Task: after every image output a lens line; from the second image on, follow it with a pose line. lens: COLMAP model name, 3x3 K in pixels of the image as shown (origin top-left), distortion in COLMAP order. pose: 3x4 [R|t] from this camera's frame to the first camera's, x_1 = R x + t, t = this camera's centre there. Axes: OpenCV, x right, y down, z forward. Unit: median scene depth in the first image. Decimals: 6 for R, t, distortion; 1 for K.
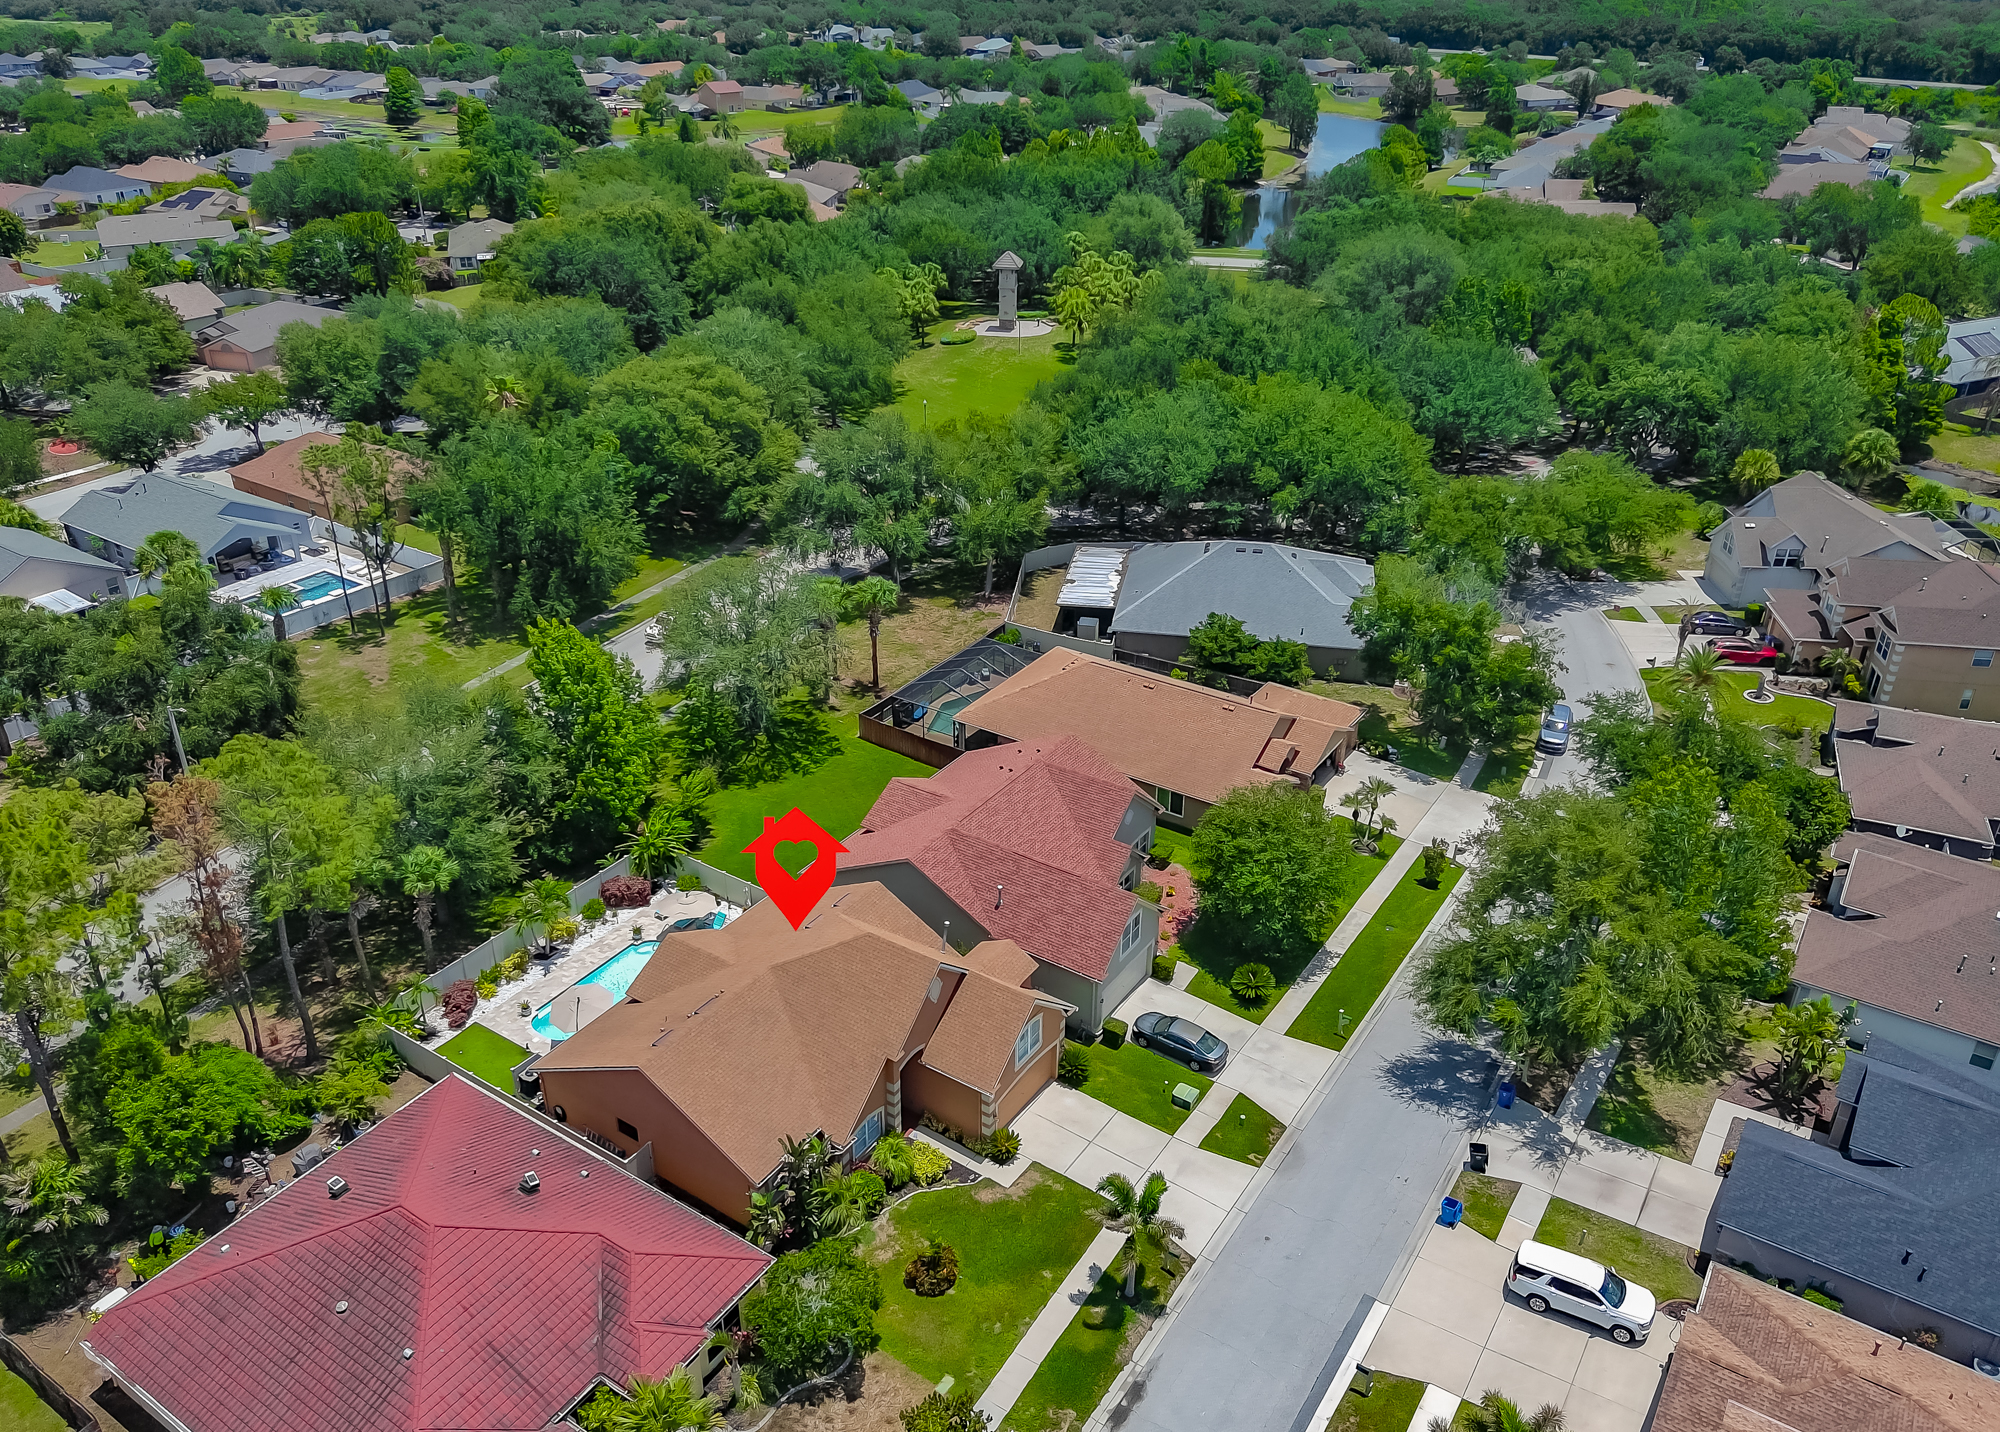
lens RADIAL K [[1490.4, 0, 1000.0], [0, 1490.4, 716.0], [0, 0, 1]] dist [0.005916, 0.001521]
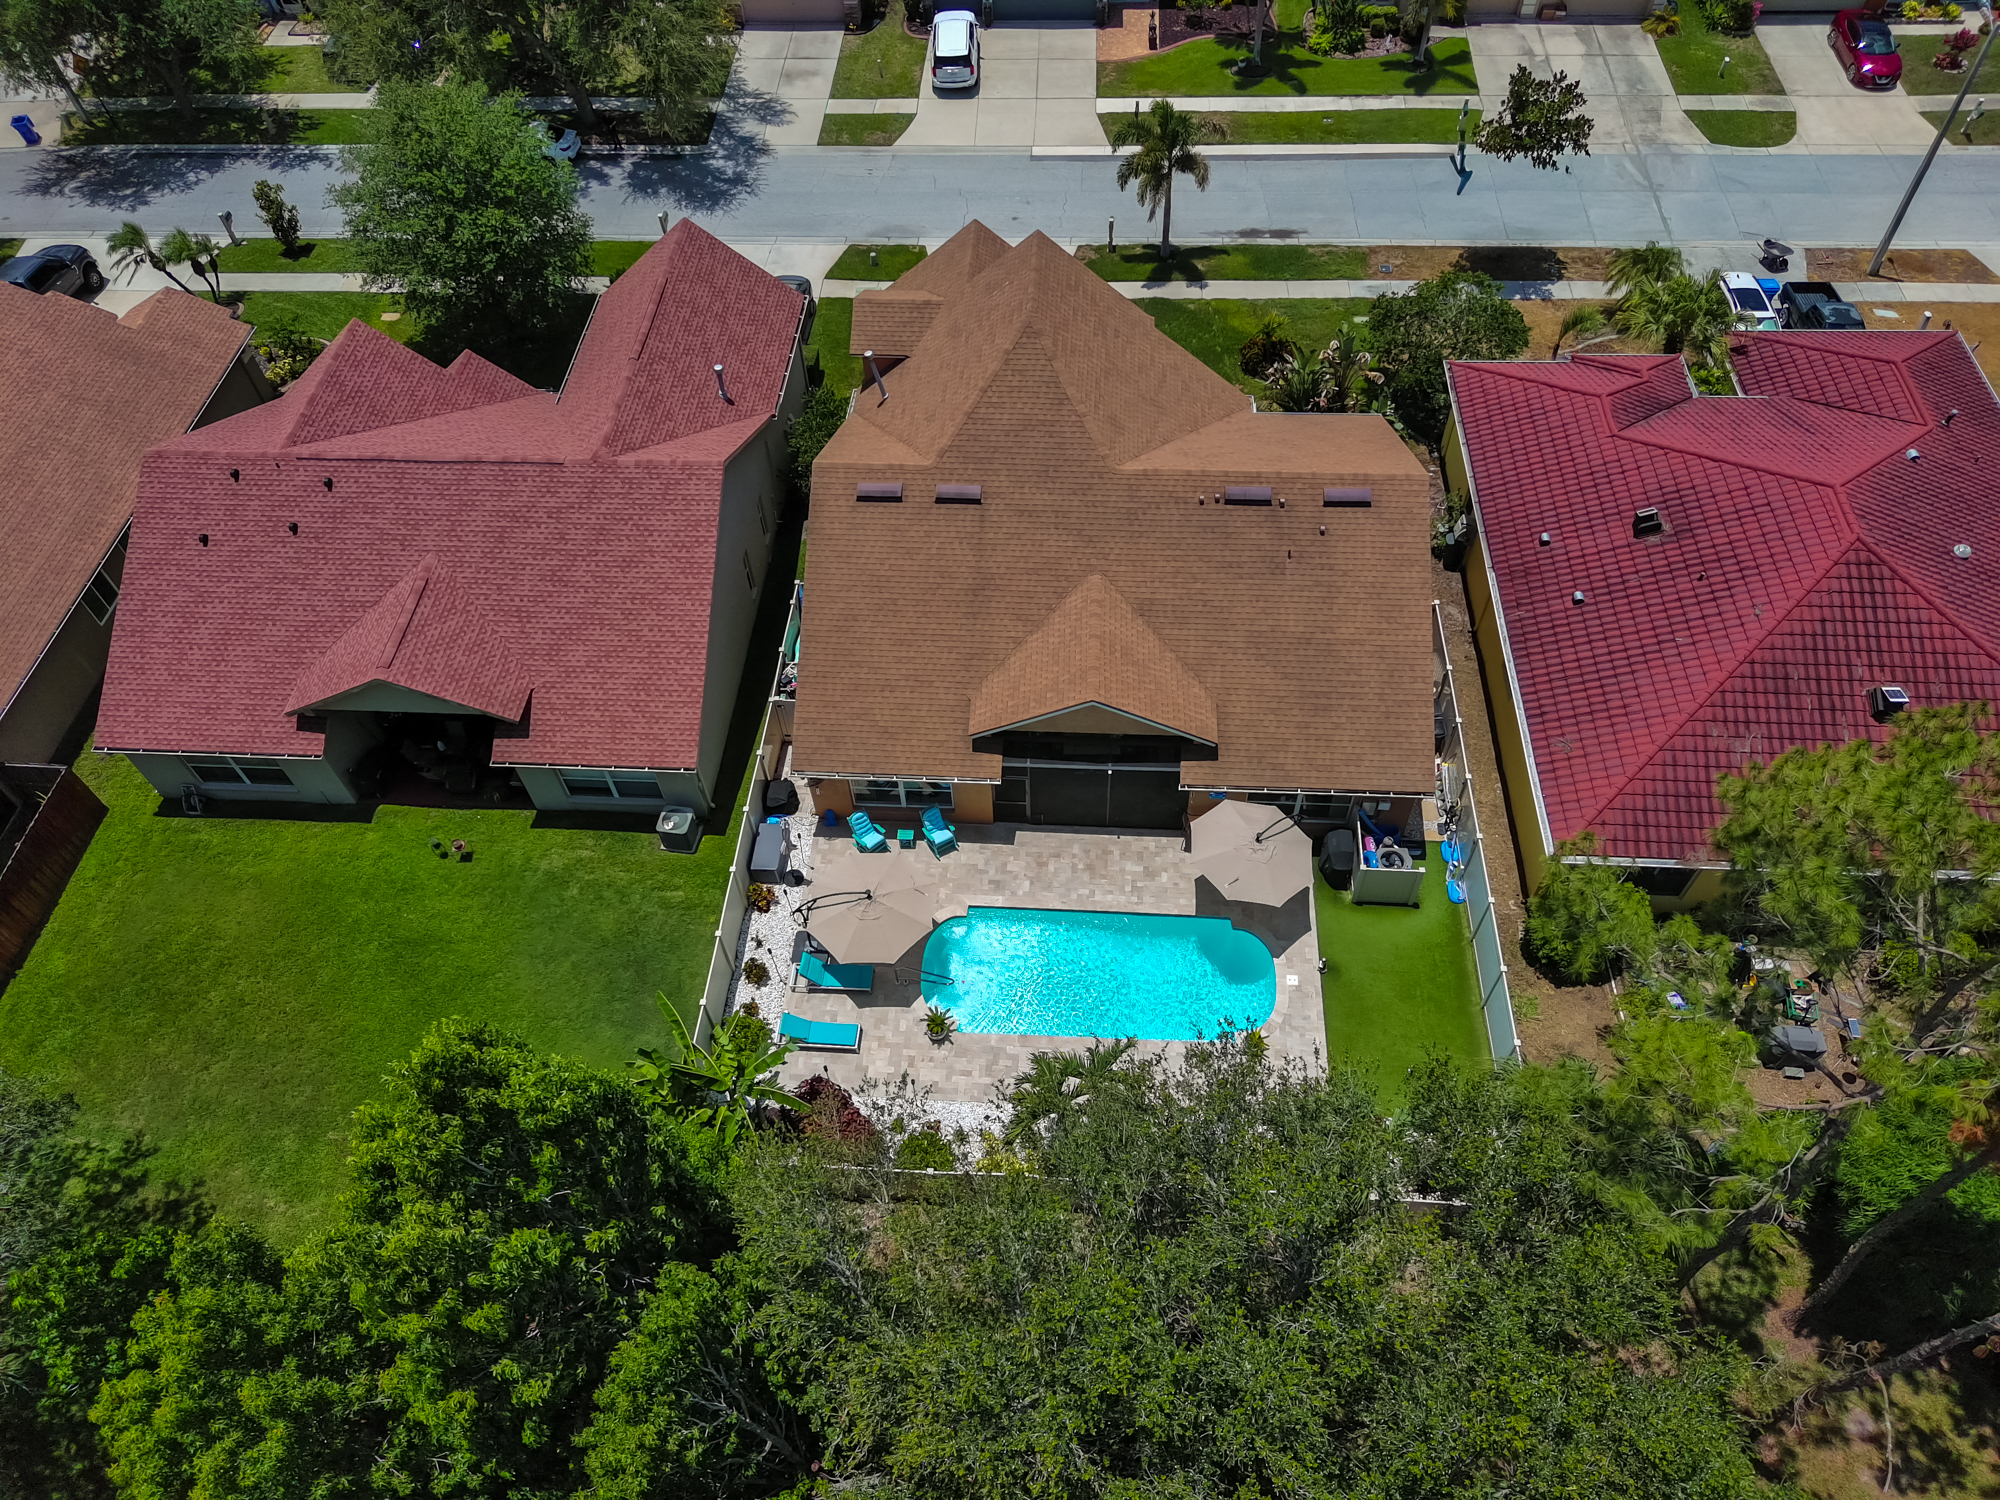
lens RADIAL K [[1360.4, 0, 1001.8], [0, 1360.4, 741.6], [0, 0, 1]] dist [0.015203, -0.010897]
pose [[-0.492597, -0.680574, 0.542372, -0.437193], [0.436465, 0.345974, 0.830542, -0.226112], [-0.752892, 0.645849, 0.126621, 0.913456]]
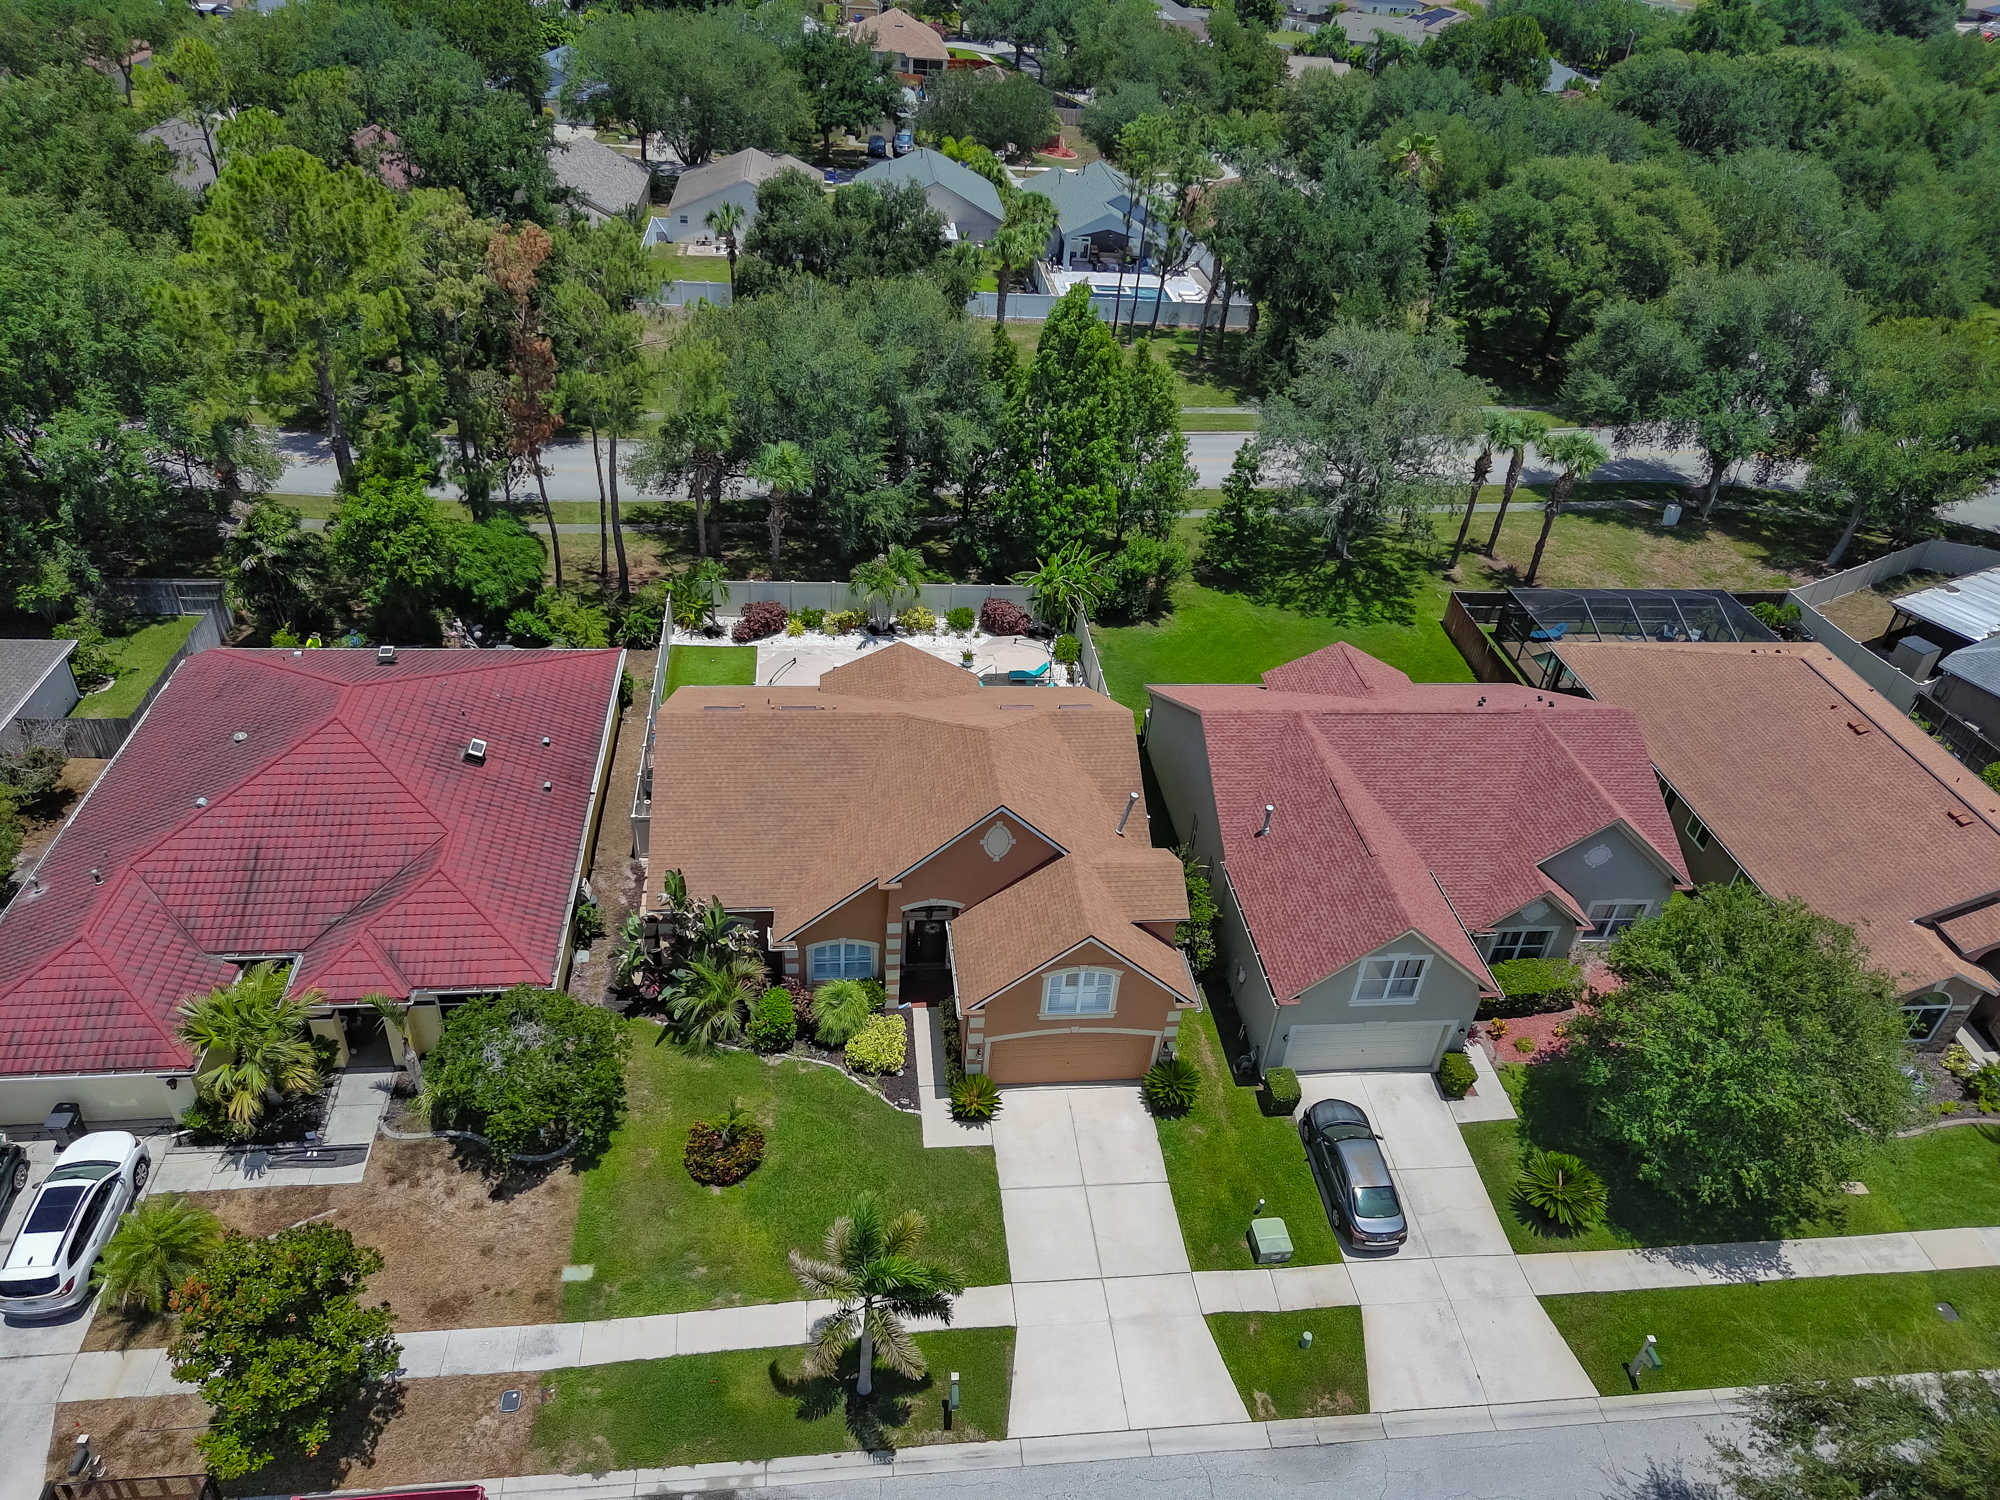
lens RADIAL K [[1360.4, 0, 1001.8], [0, 1360.4, 741.6], [0, 0, 1]] dist [0.015203, -0.010897]
pose [[0.638762, 0.467395, -0.611167, 0.266119], [-0.417450, 0.877788, 0.234998, -0.001533], [0.646312, 0.105023, 0.755812, 0.454903]]
